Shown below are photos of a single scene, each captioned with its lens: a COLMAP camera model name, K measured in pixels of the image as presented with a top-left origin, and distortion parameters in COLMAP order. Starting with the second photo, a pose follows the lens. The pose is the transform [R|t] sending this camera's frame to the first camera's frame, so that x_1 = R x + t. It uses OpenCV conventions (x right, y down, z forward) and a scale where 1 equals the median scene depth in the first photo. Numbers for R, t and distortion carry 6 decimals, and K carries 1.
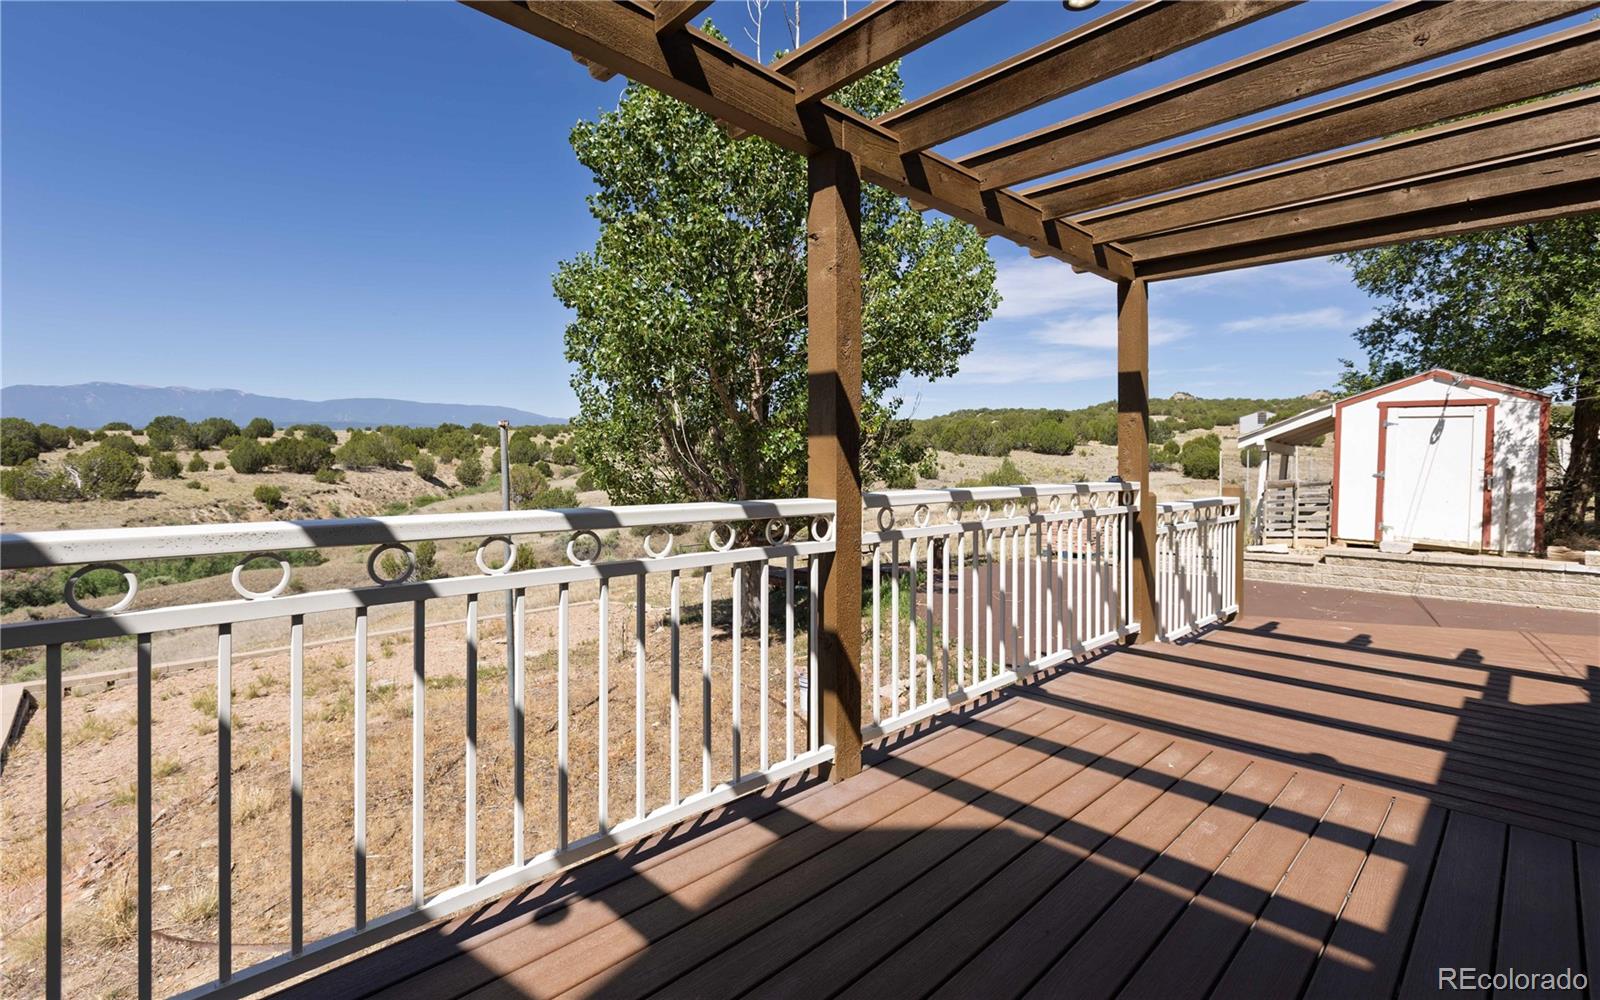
lens RADIAL K [[728.5, 0, 801.5], [0, 728.5, 451.5], [0, 0, 1]] dist [0.003767, -0.003483]
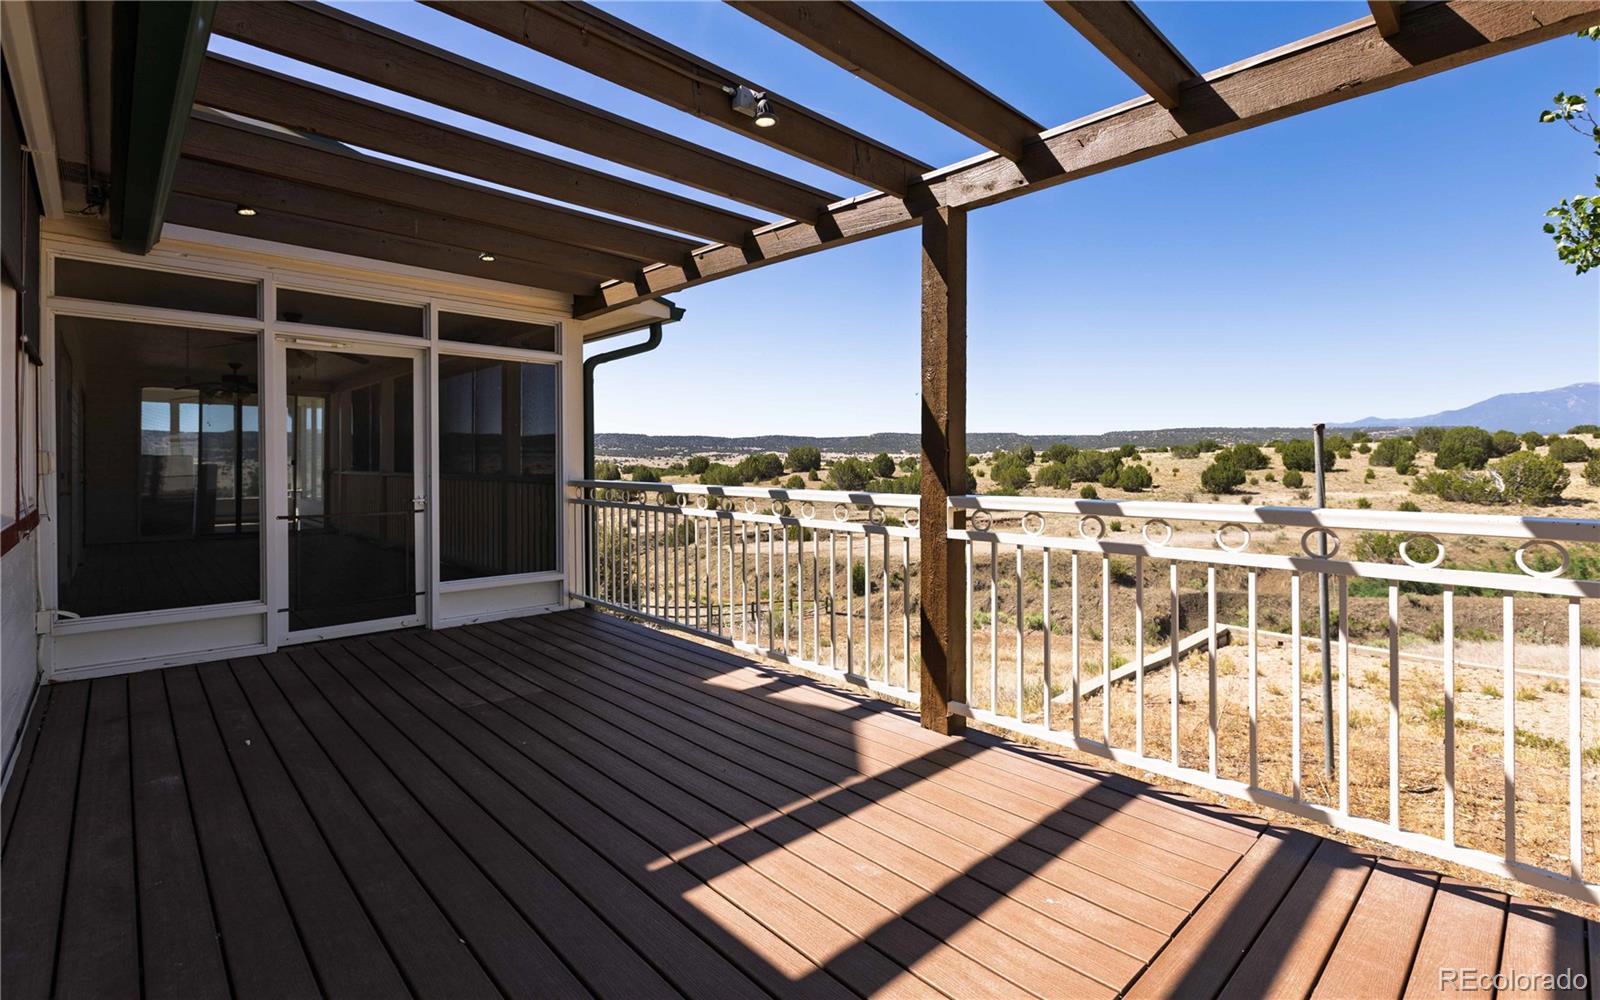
lens RADIAL K [[728.5, 0, 801.5], [0, 728.5, 451.5], [0, 0, 1]] dist [0.003767, -0.003483]
pose [[-0.023184, -0.018627, -0.999558, 1.082091], [0.011873, 0.999751, -0.018906, 0.007182], [0.999661, -0.012307, -0.022957, 0.691743]]
